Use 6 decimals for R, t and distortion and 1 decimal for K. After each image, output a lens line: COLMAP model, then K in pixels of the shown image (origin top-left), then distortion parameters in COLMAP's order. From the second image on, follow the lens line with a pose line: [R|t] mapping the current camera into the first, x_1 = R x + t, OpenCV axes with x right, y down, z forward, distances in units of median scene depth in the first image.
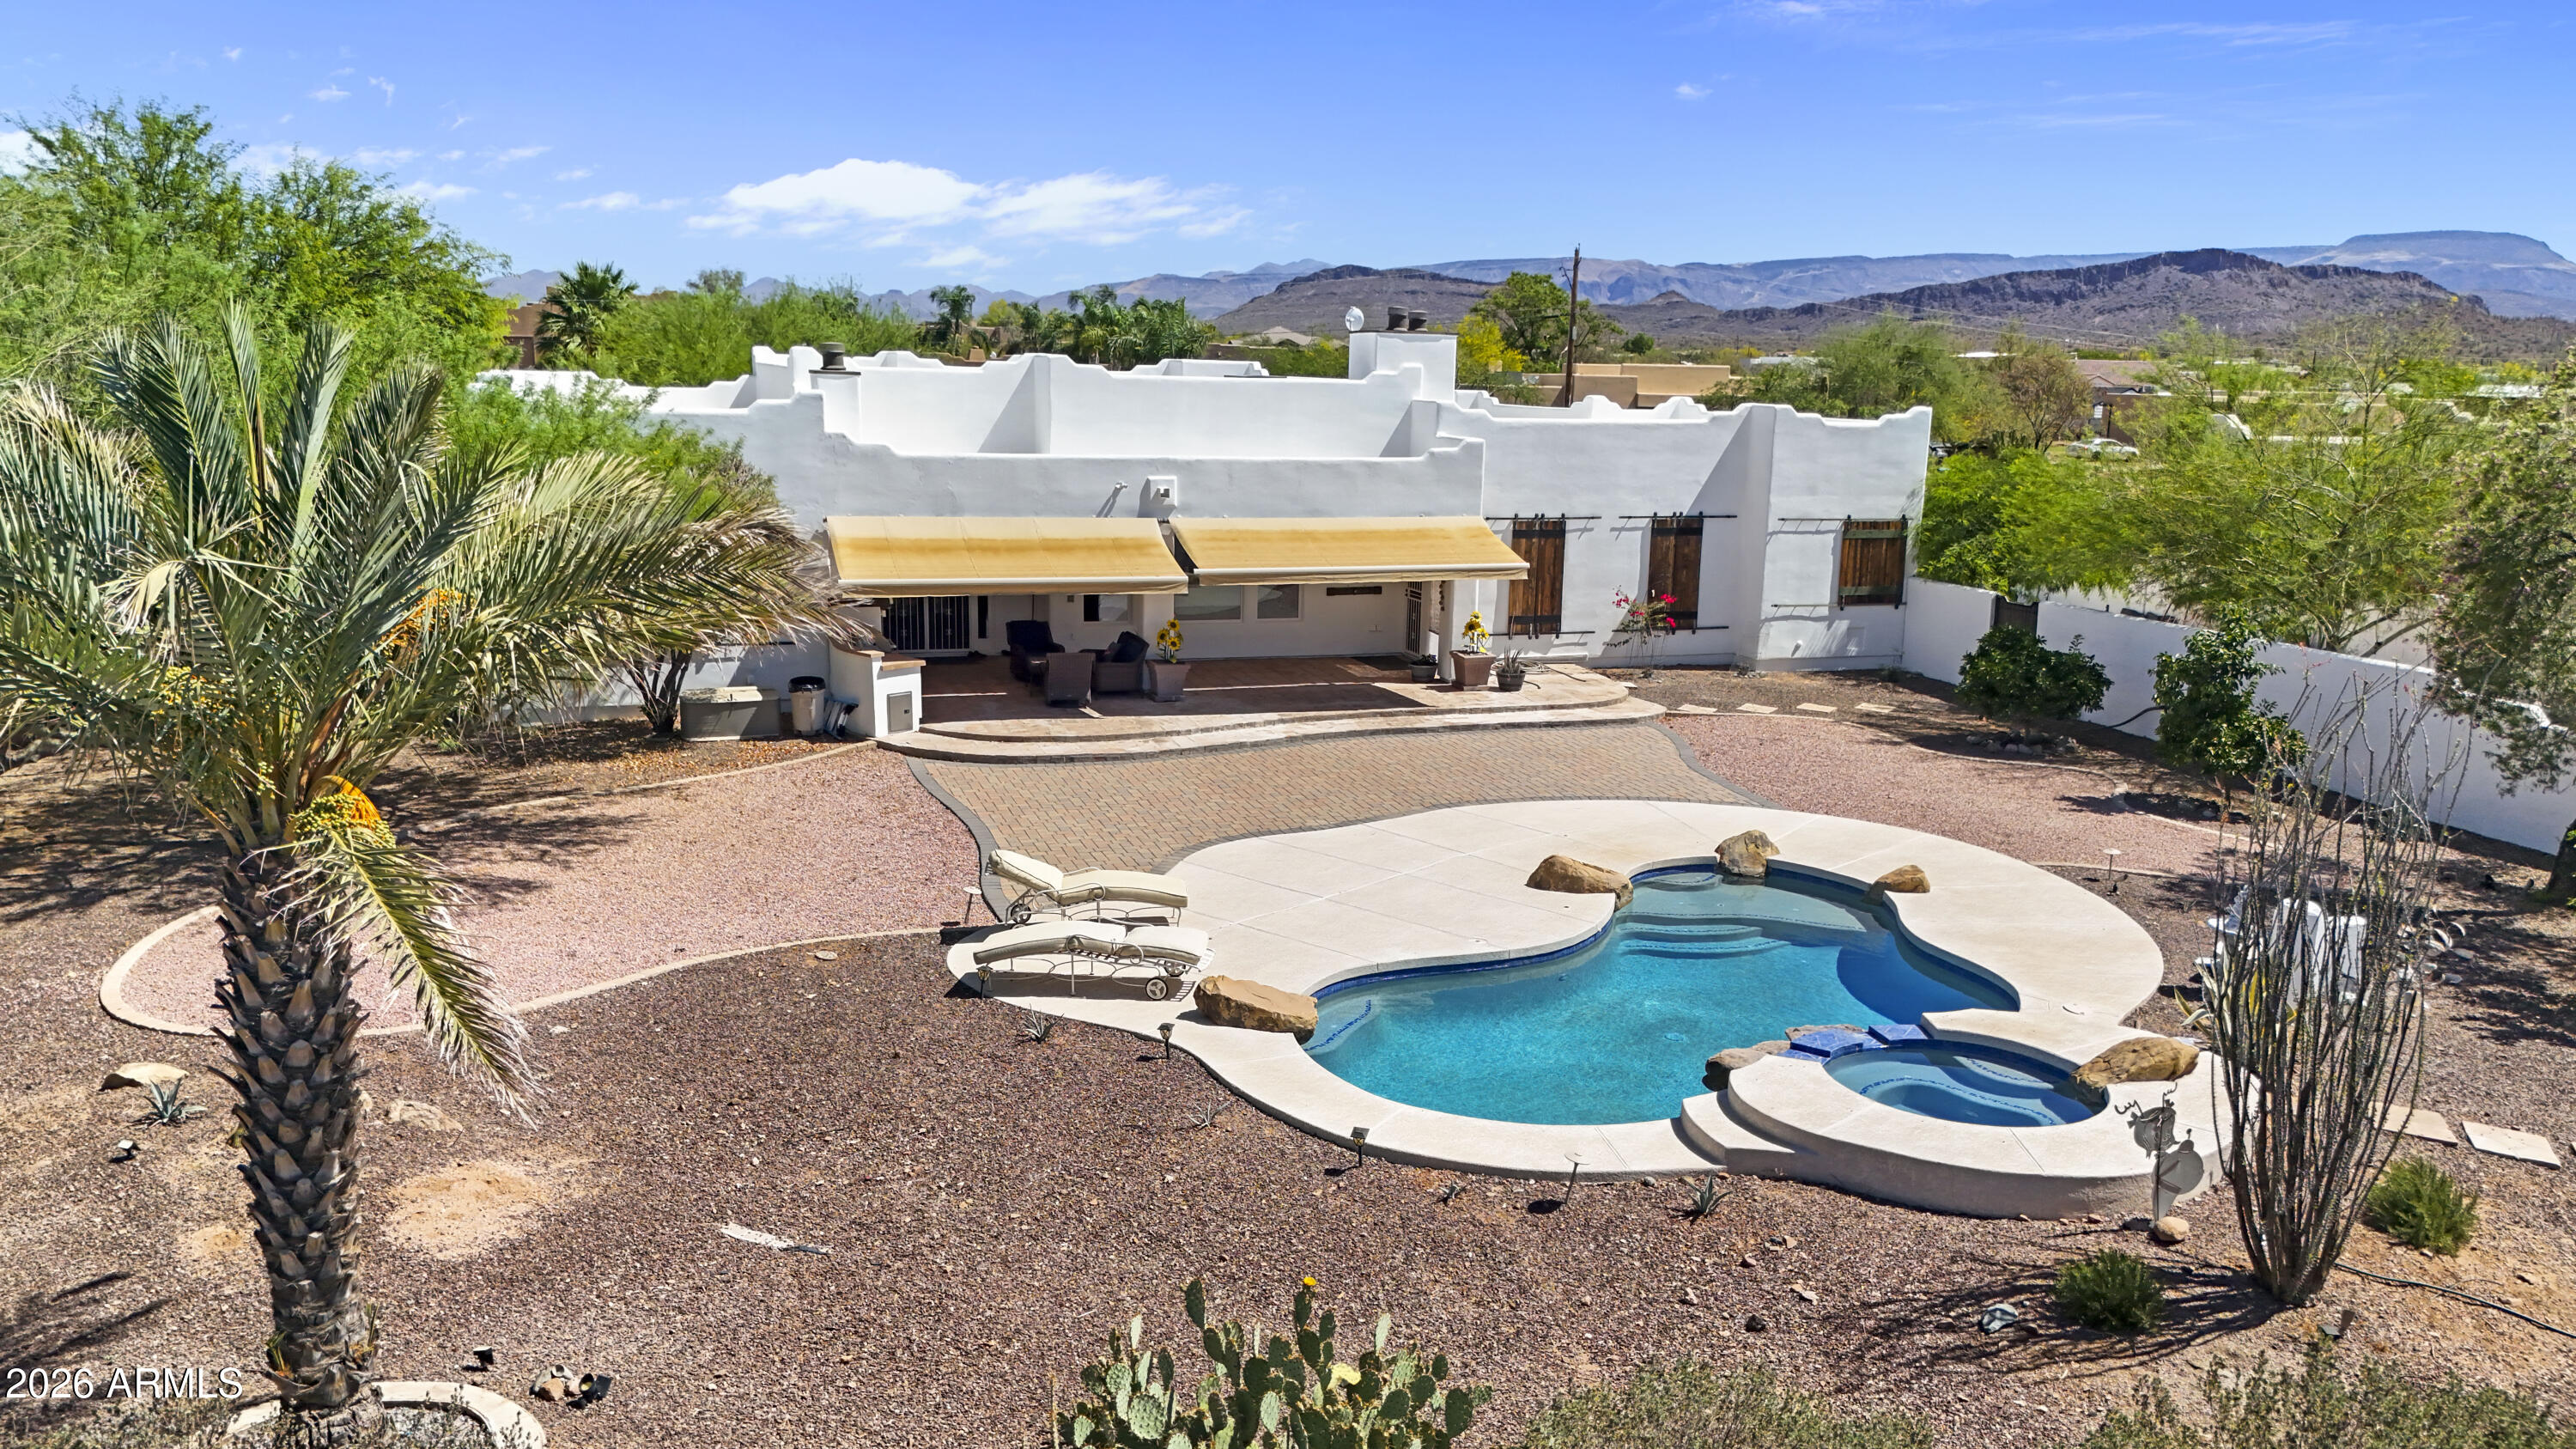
lens RADIAL K [[1817.5, 0, 1281.4], [0, 1817.5, 715.6], [0, 0, 1]] dist [0.088570, -0.105330]
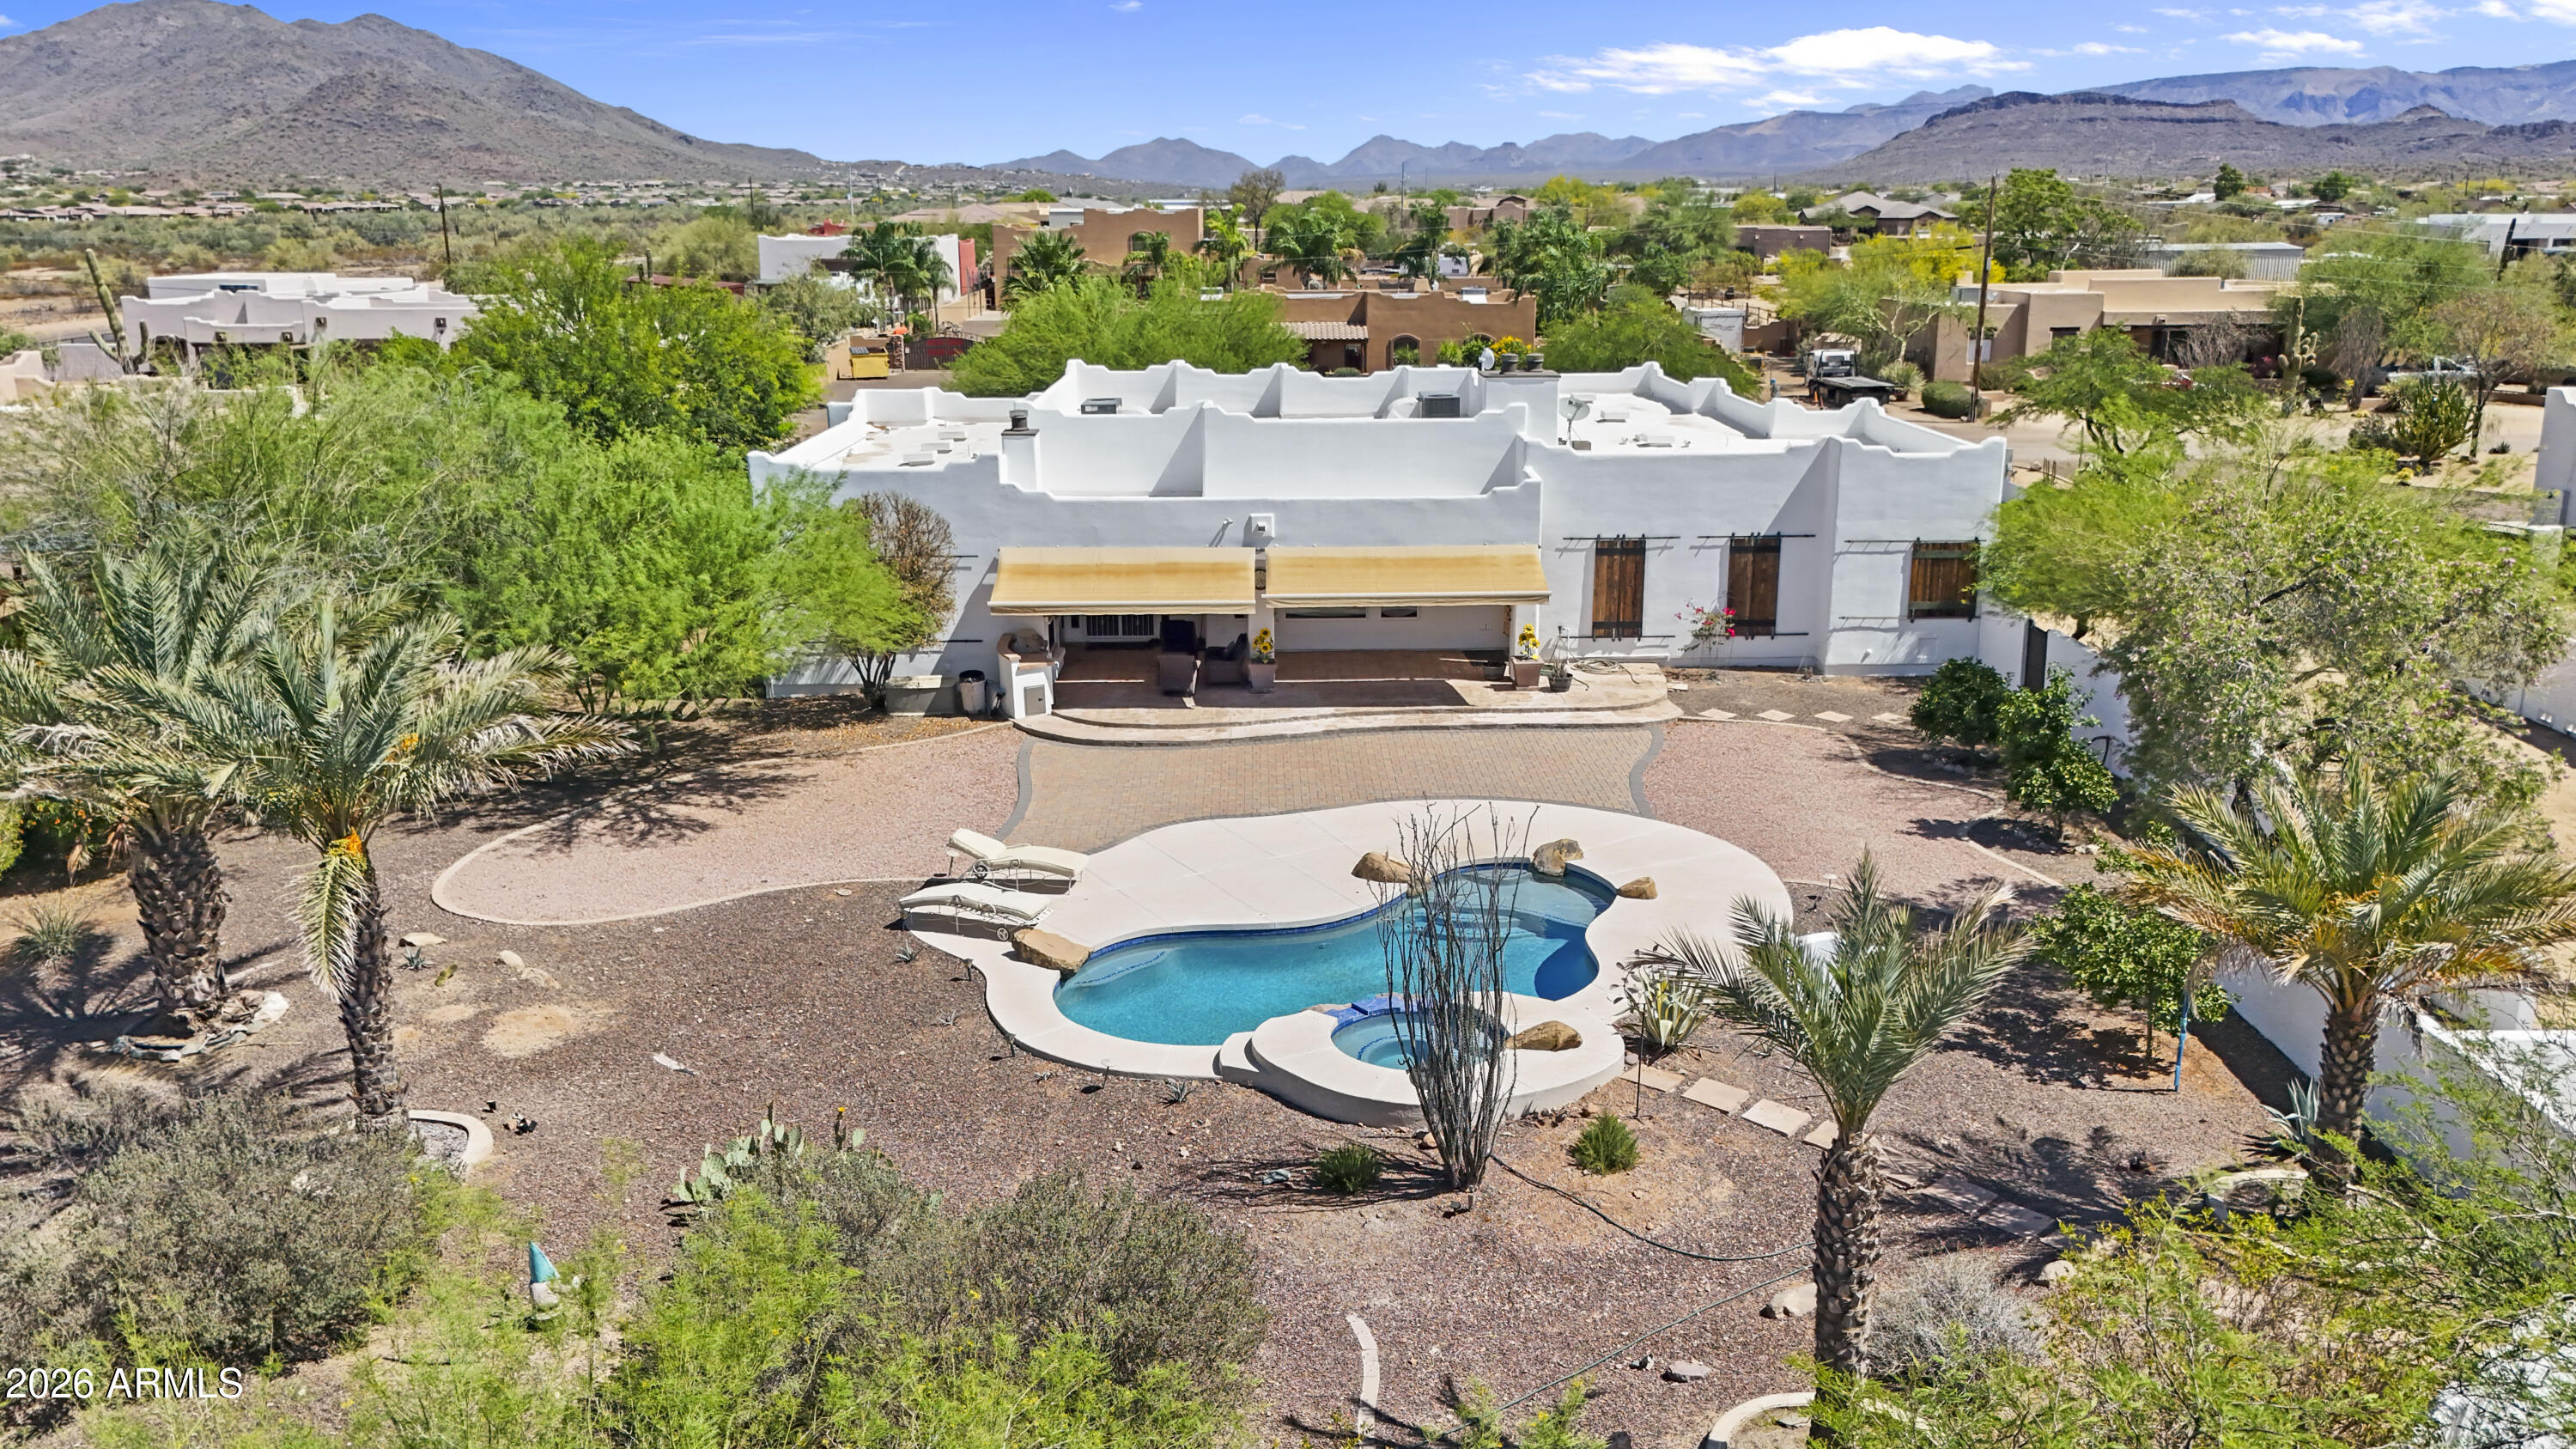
lens RADIAL K [[1817.5, 0, 1281.4], [0, 1817.5, 715.6], [0, 0, 1]] dist [0.088570, -0.105330]
pose [[0.960553, 0.045736, -0.274309, 0.315811], [-0.030014, 0.997671, 0.061246, -0.074071], [0.276471, -0.050597, 0.959689, -0.218888]]
